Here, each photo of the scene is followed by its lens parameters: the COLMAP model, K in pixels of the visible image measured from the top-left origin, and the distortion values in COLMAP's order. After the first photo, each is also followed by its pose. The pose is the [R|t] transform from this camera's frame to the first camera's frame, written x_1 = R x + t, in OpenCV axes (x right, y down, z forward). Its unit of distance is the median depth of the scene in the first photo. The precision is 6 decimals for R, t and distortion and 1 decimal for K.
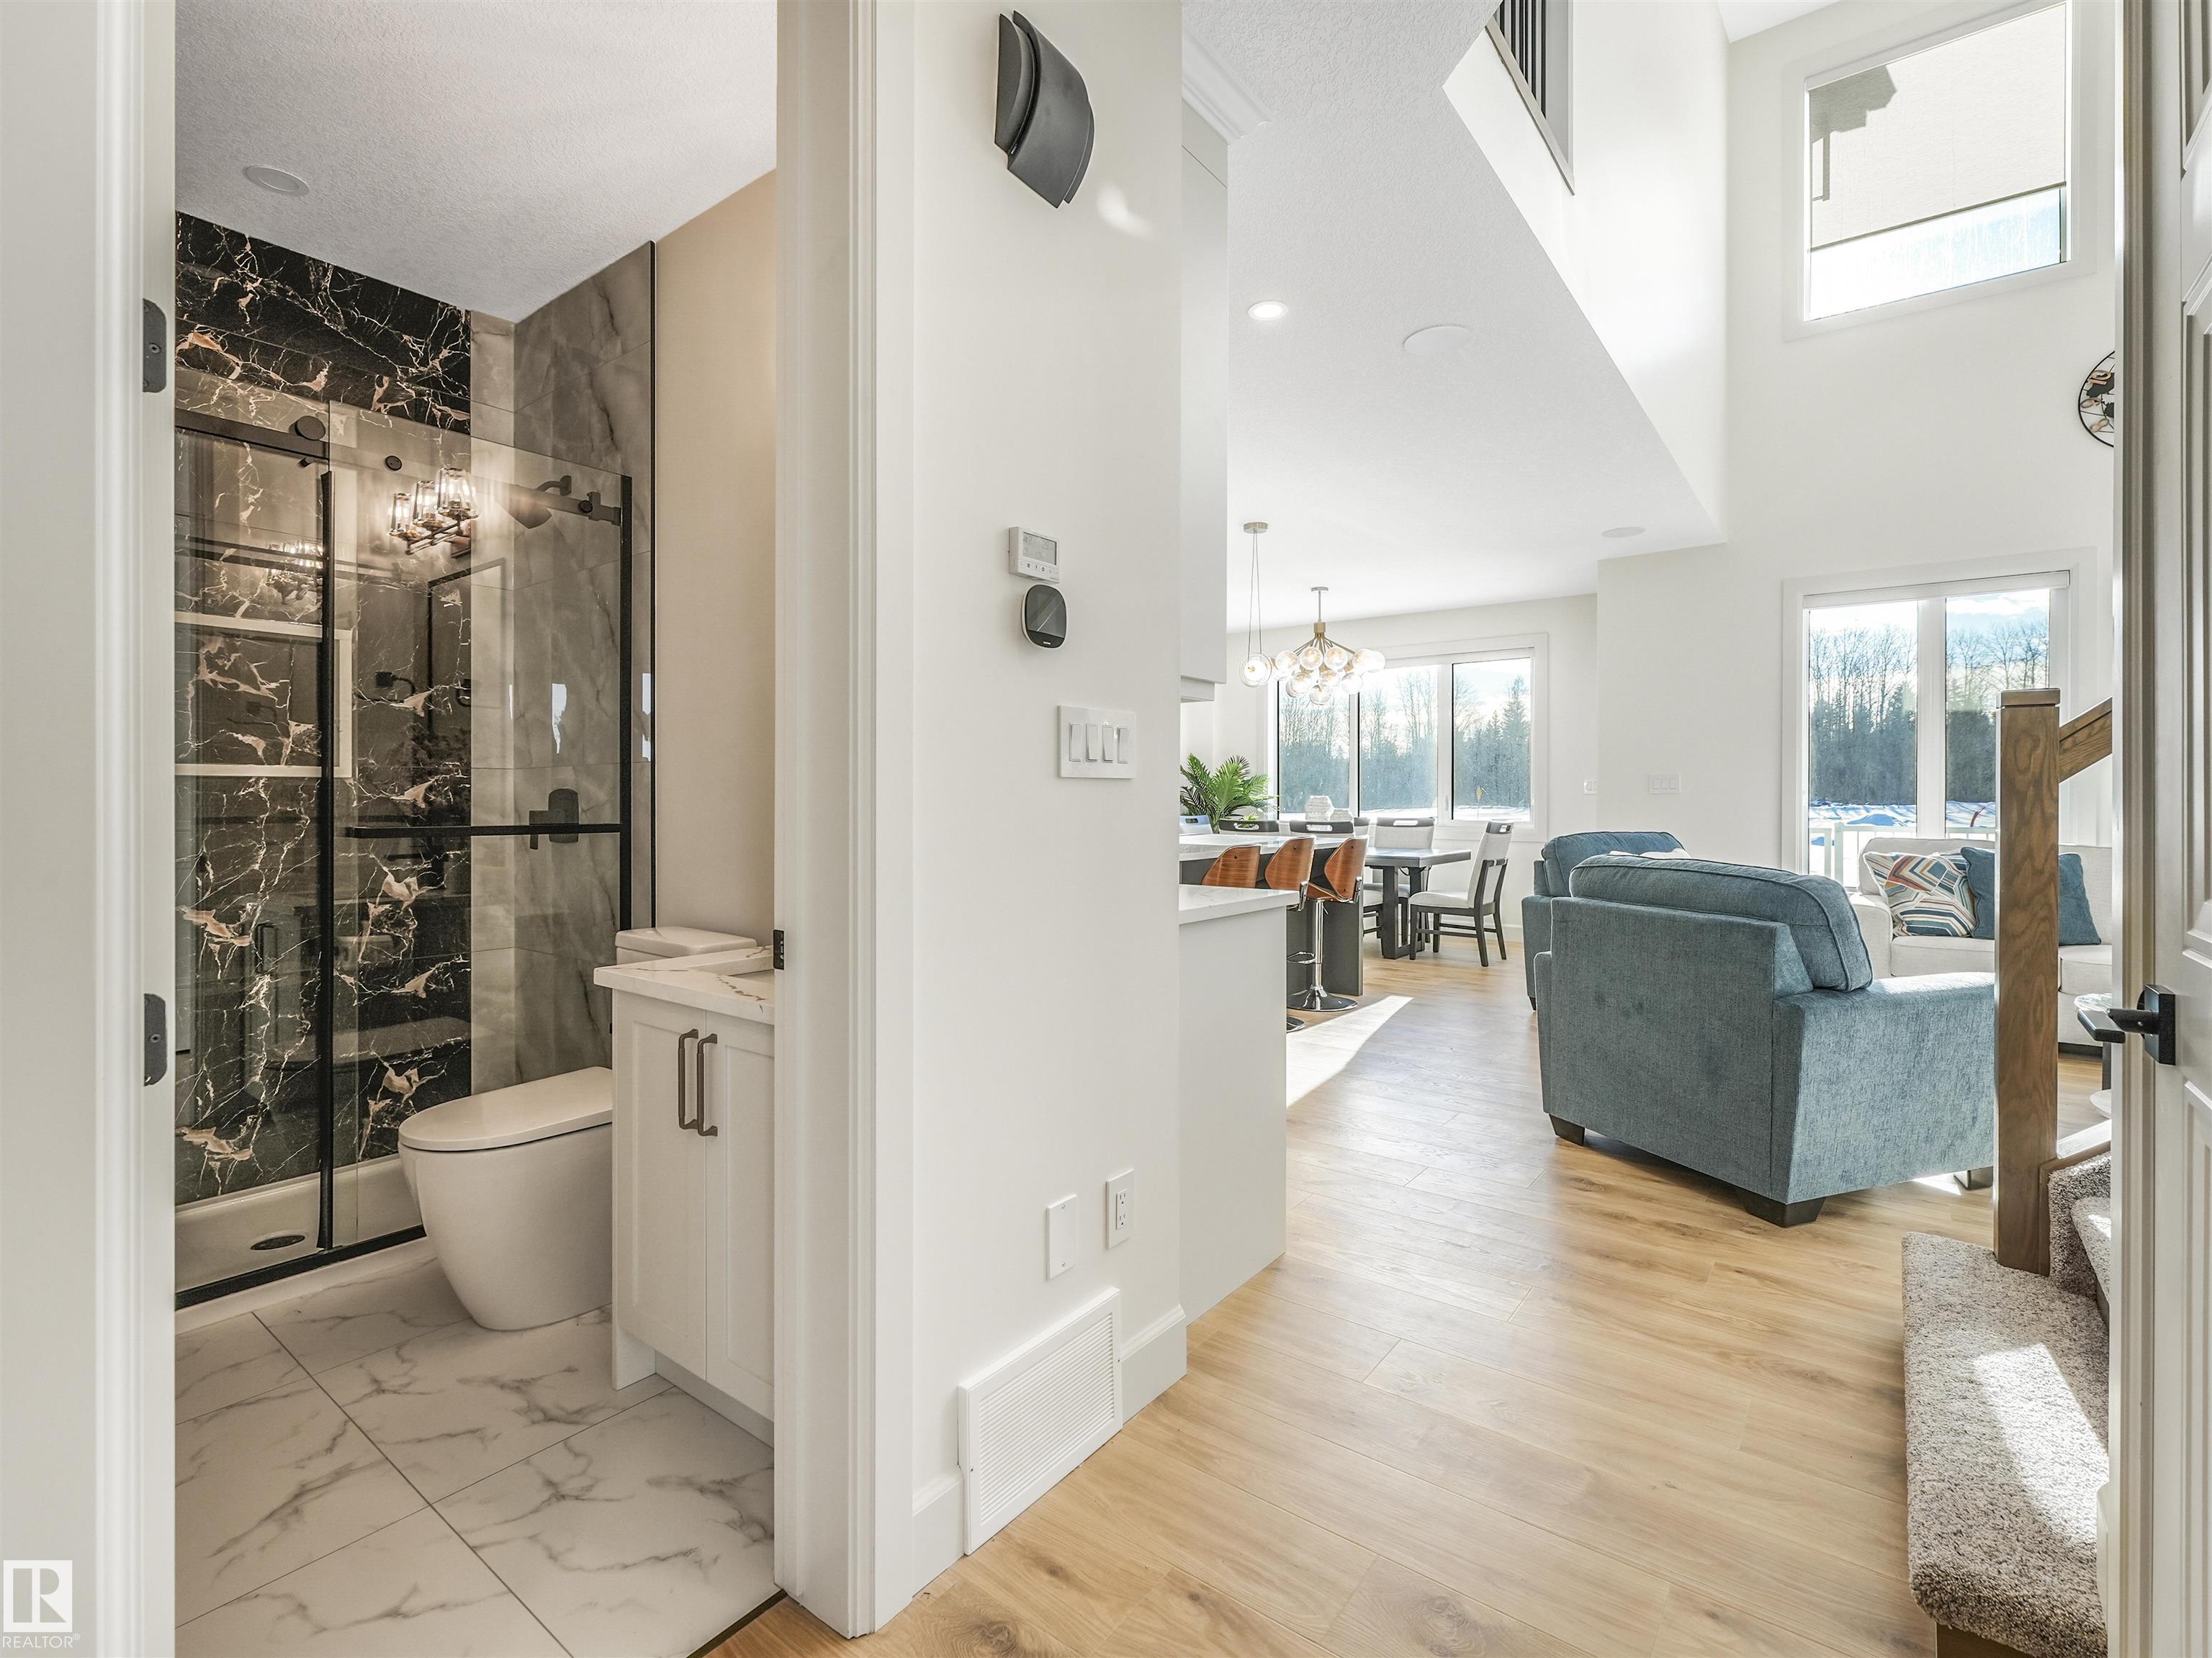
lens RADIAL K [[985.8, 0, 1107.8], [0, 985.8, 816.1], [0, 0, 1]] dist [0.000952, 0.000105]
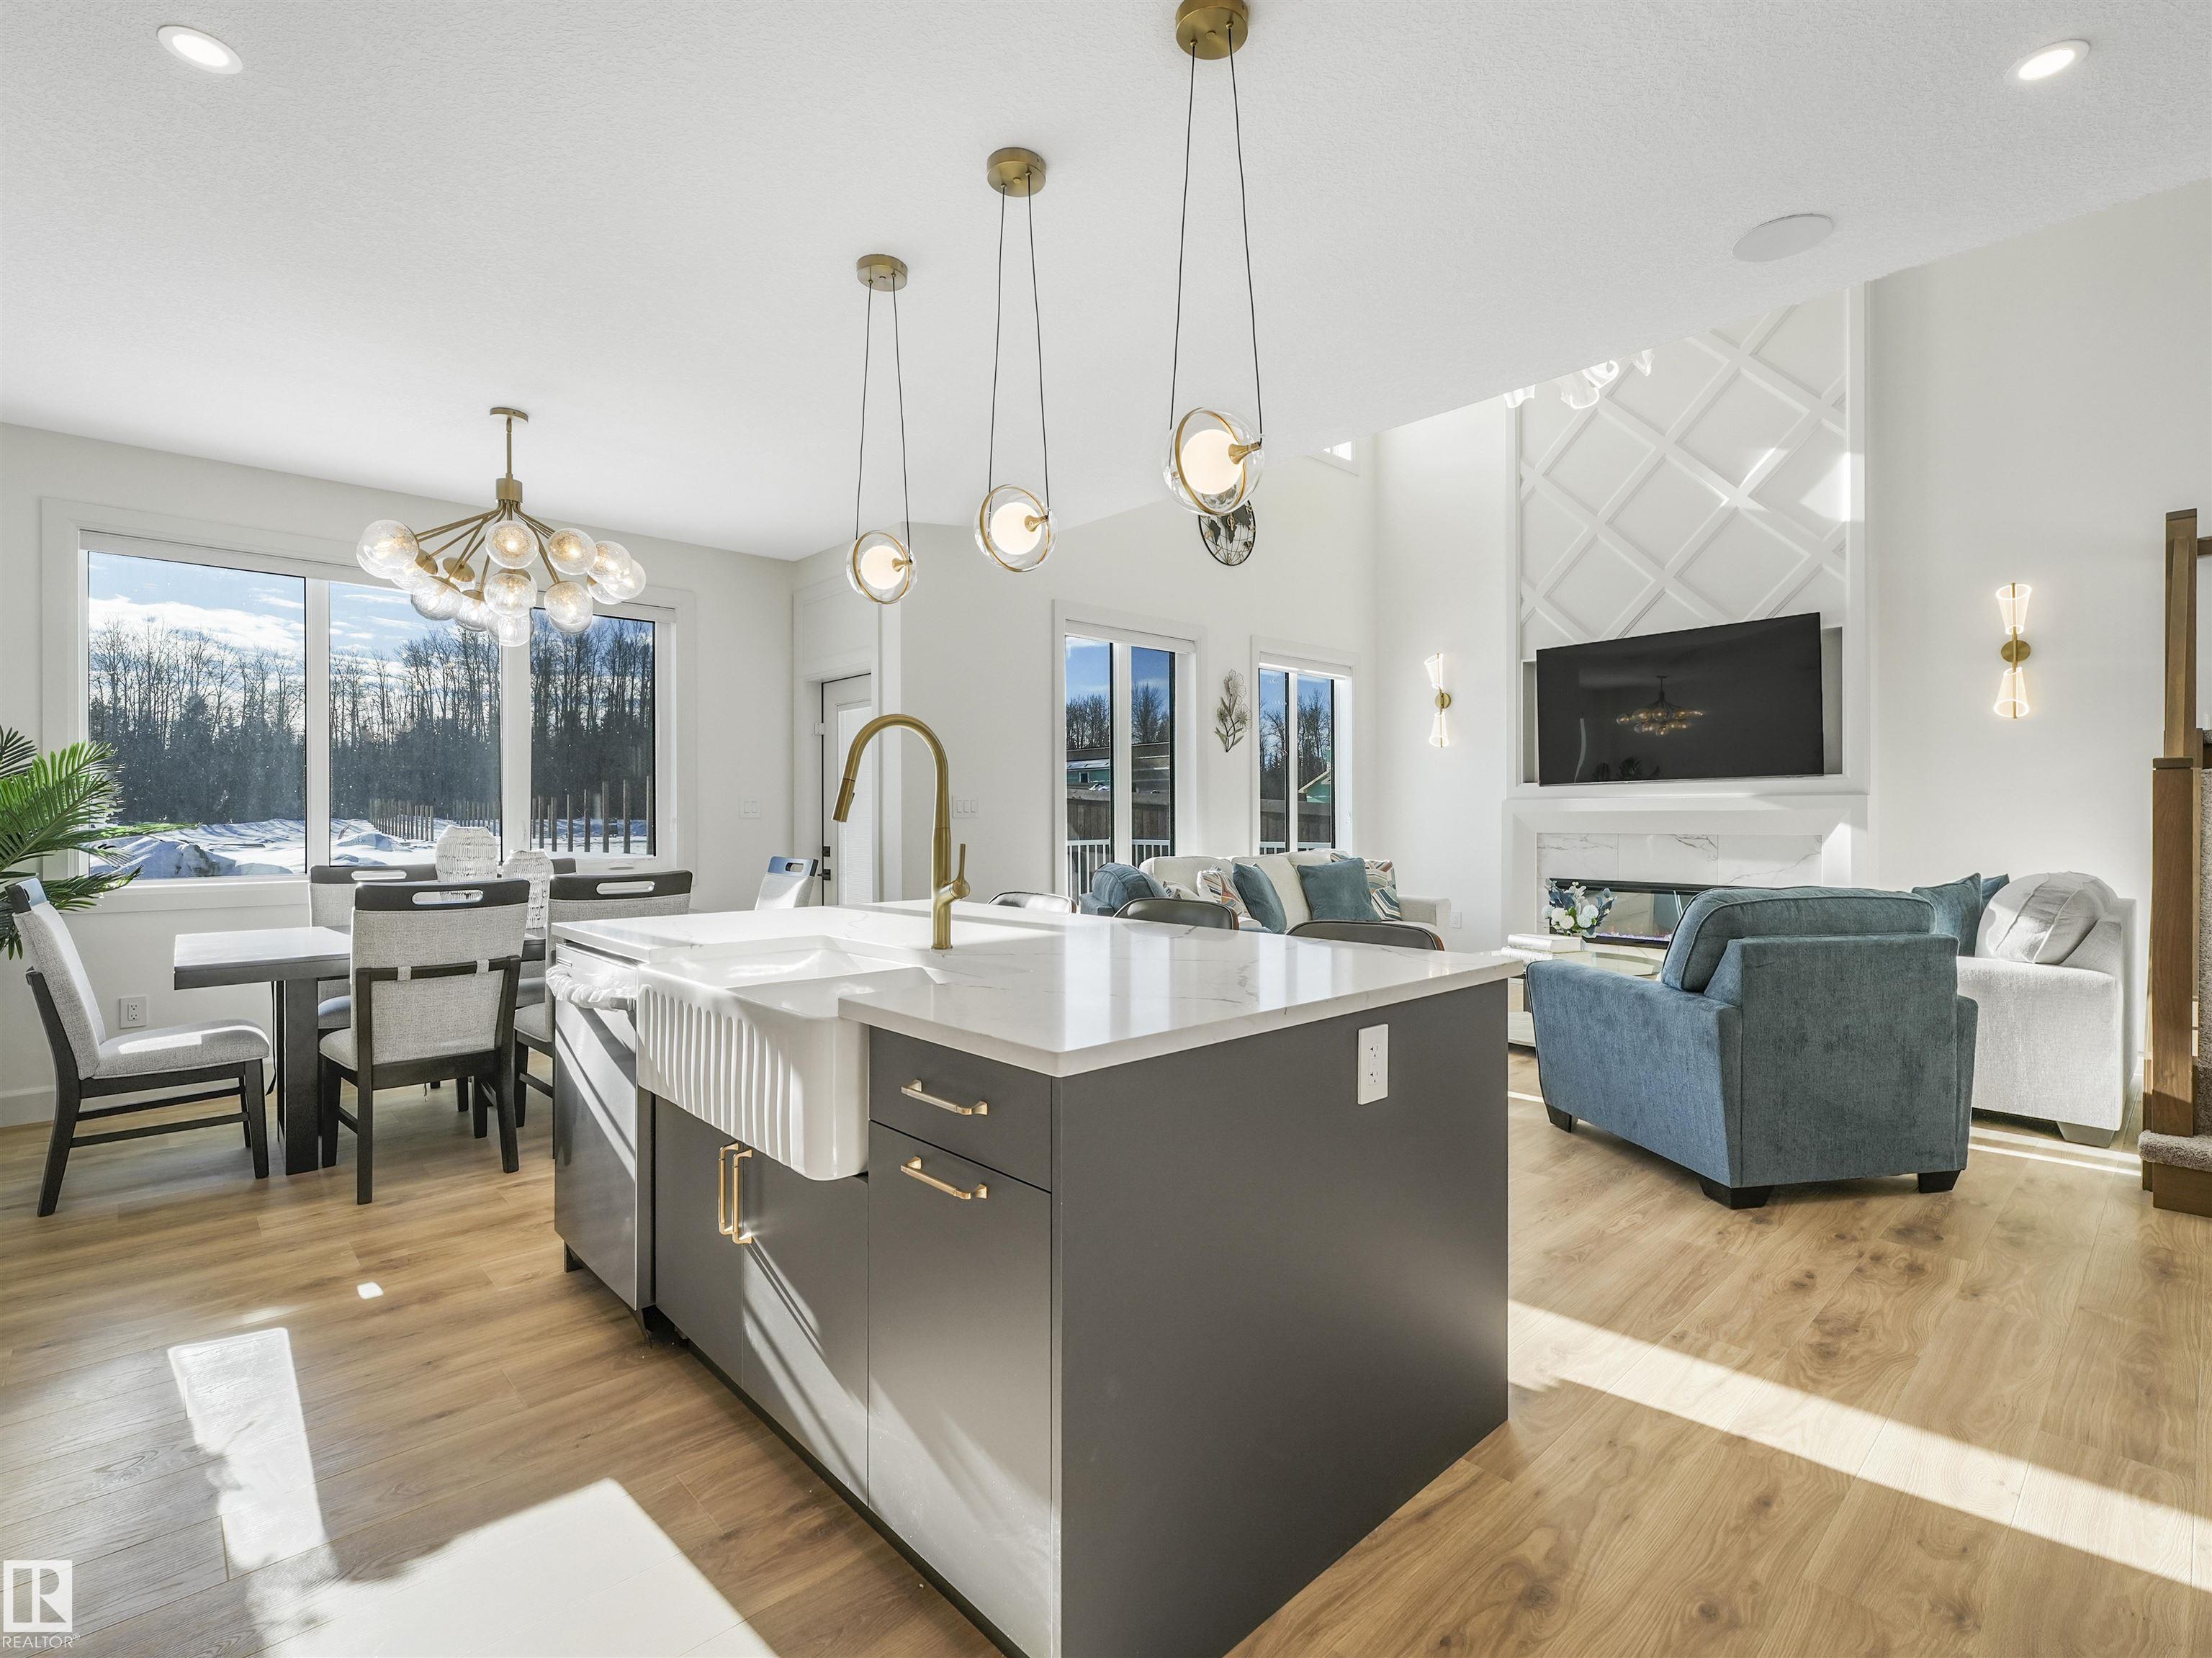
lens RADIAL K [[1036.1, 0, 1103.9], [0, 1036.1, 822.0], [0, 0, 1]] dist [-0.000437, 0.000783]
pose [[0.188026, -0.016141, 0.982031, -0.401077], [0.004540, 0.999869, 0.015565, -0.038501], [-0.982154, 0.001532, 0.188075, 0.917180]]
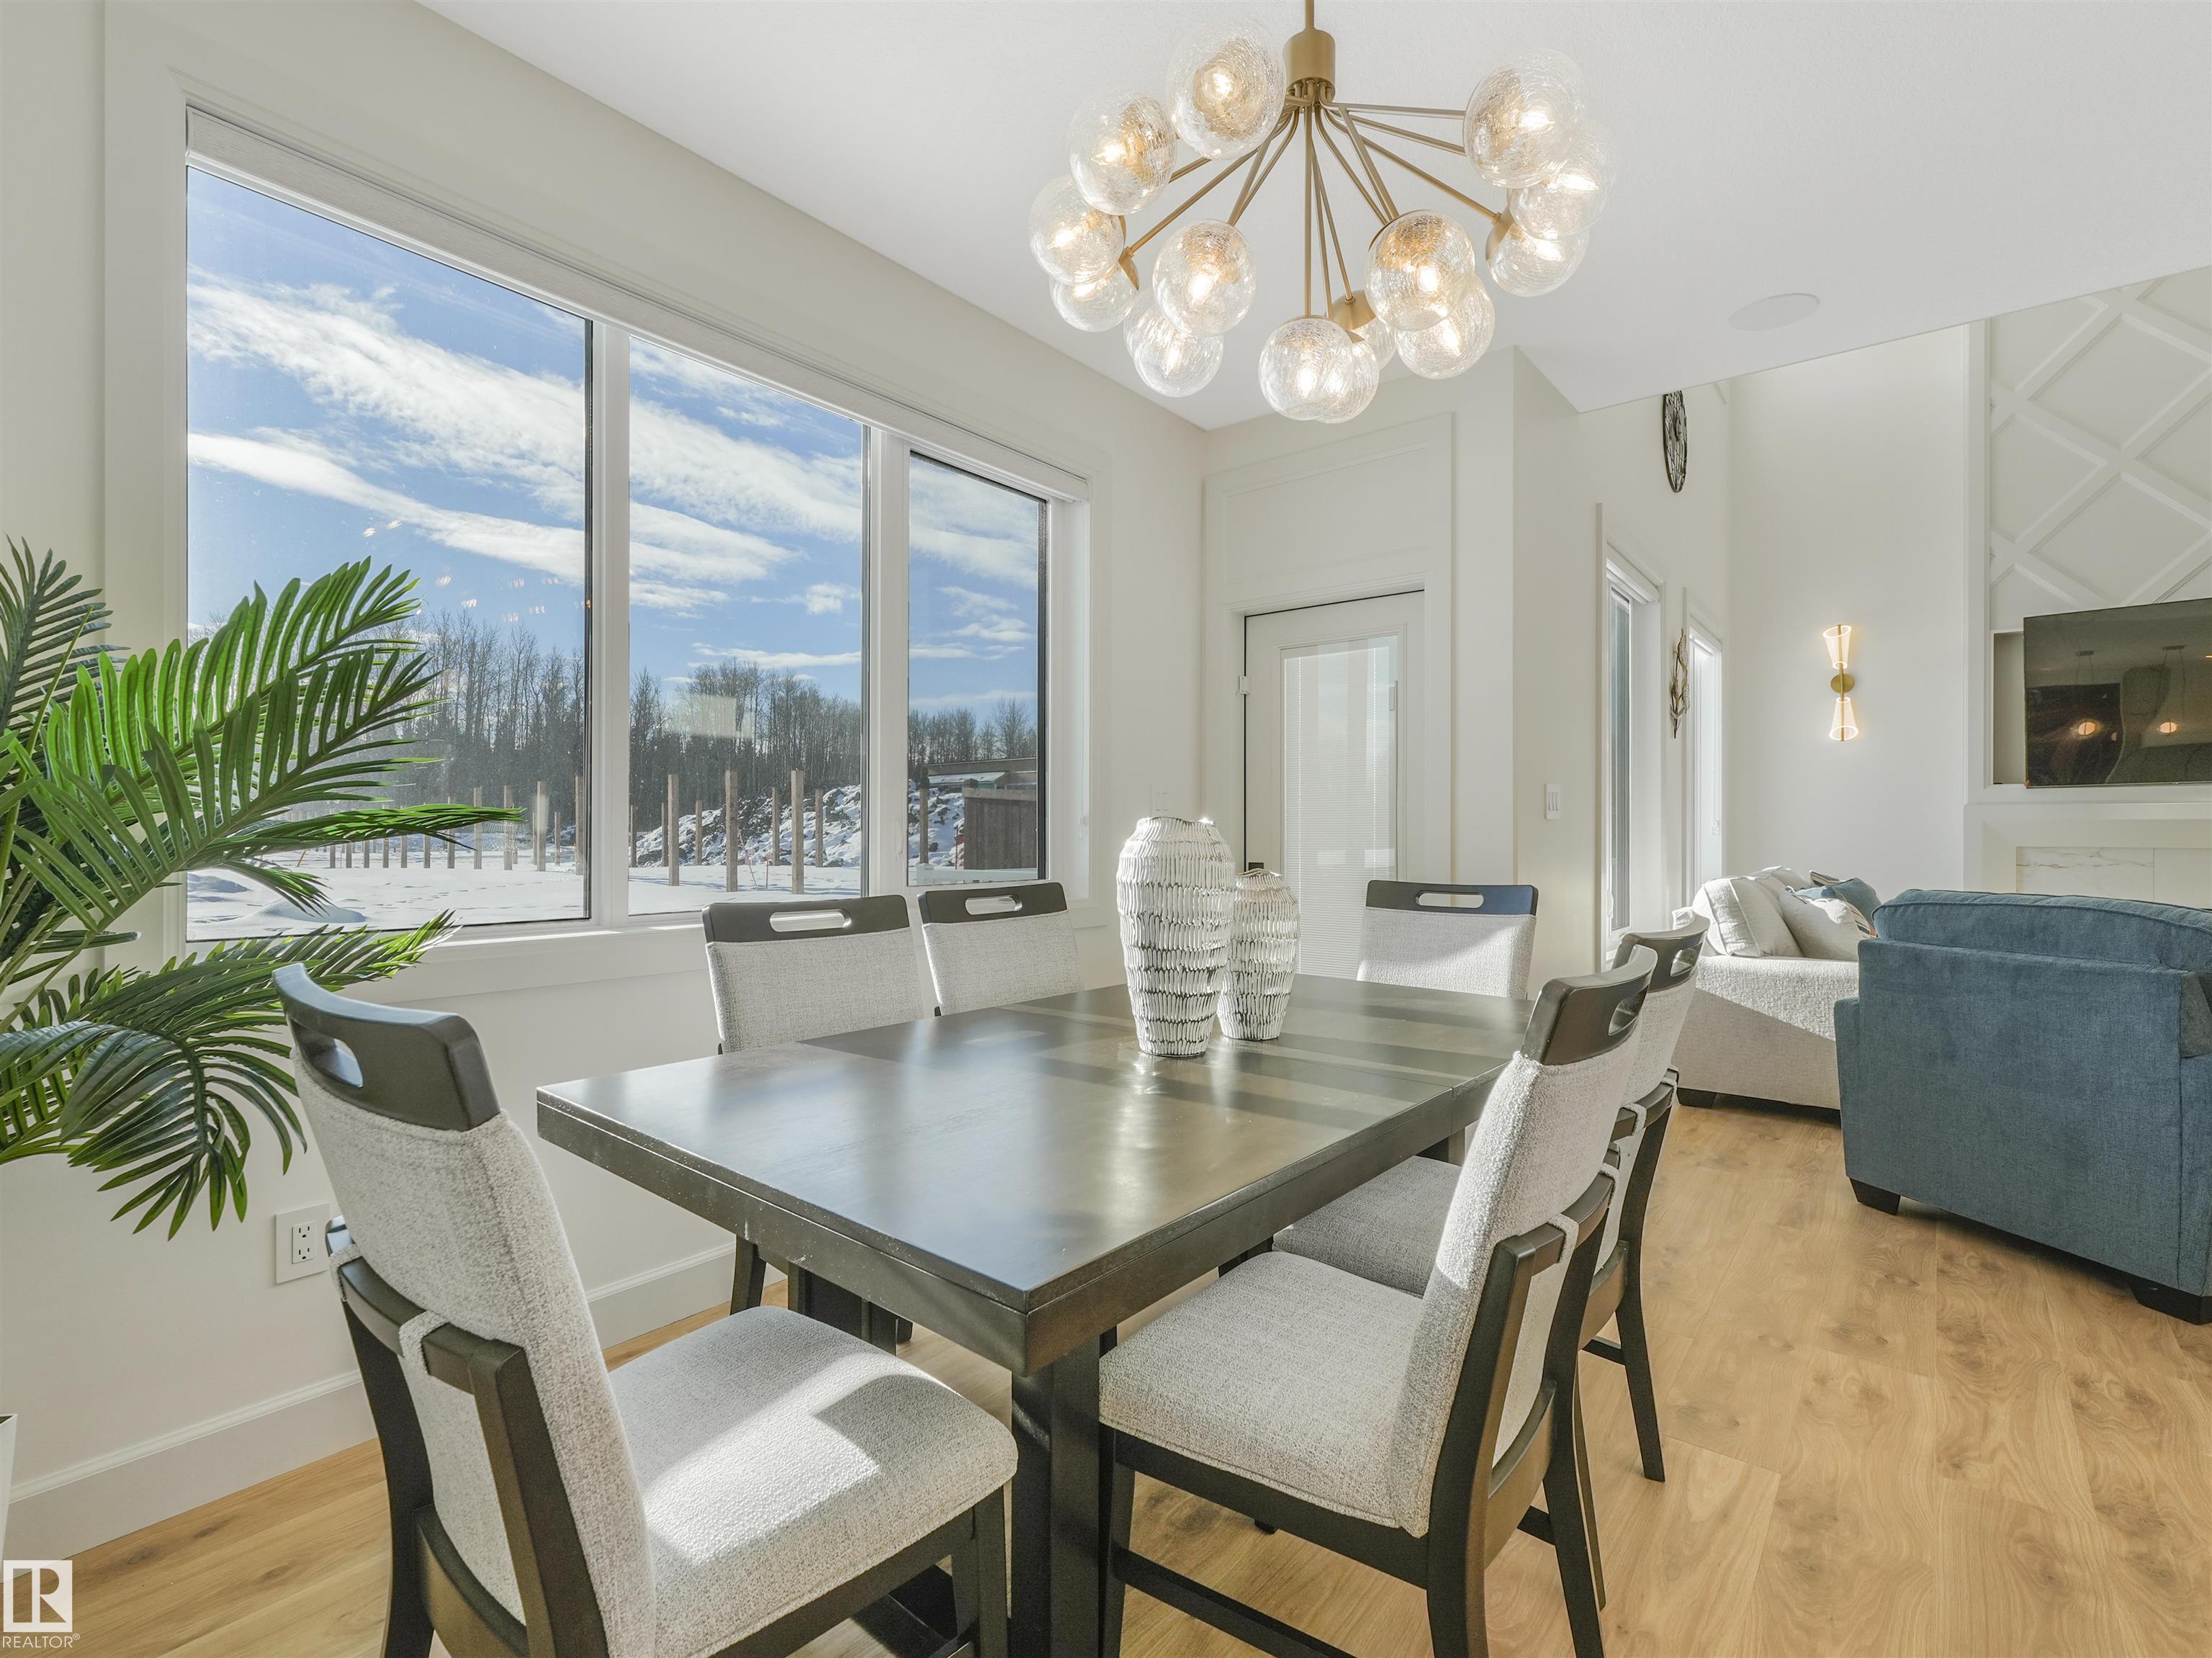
lens RADIAL K [[1042.1, 0, 1106.0], [0, 1042.1, 829.0], [0, 0, 1]] dist [0.004951, 0.000532]
pose [[0.036112, -0.007085, 0.999323, -0.056158], [-0.002516, 0.999971, 0.007181, -0.023021], [-0.999345, -0.002773, 0.036094, 1.596161]]
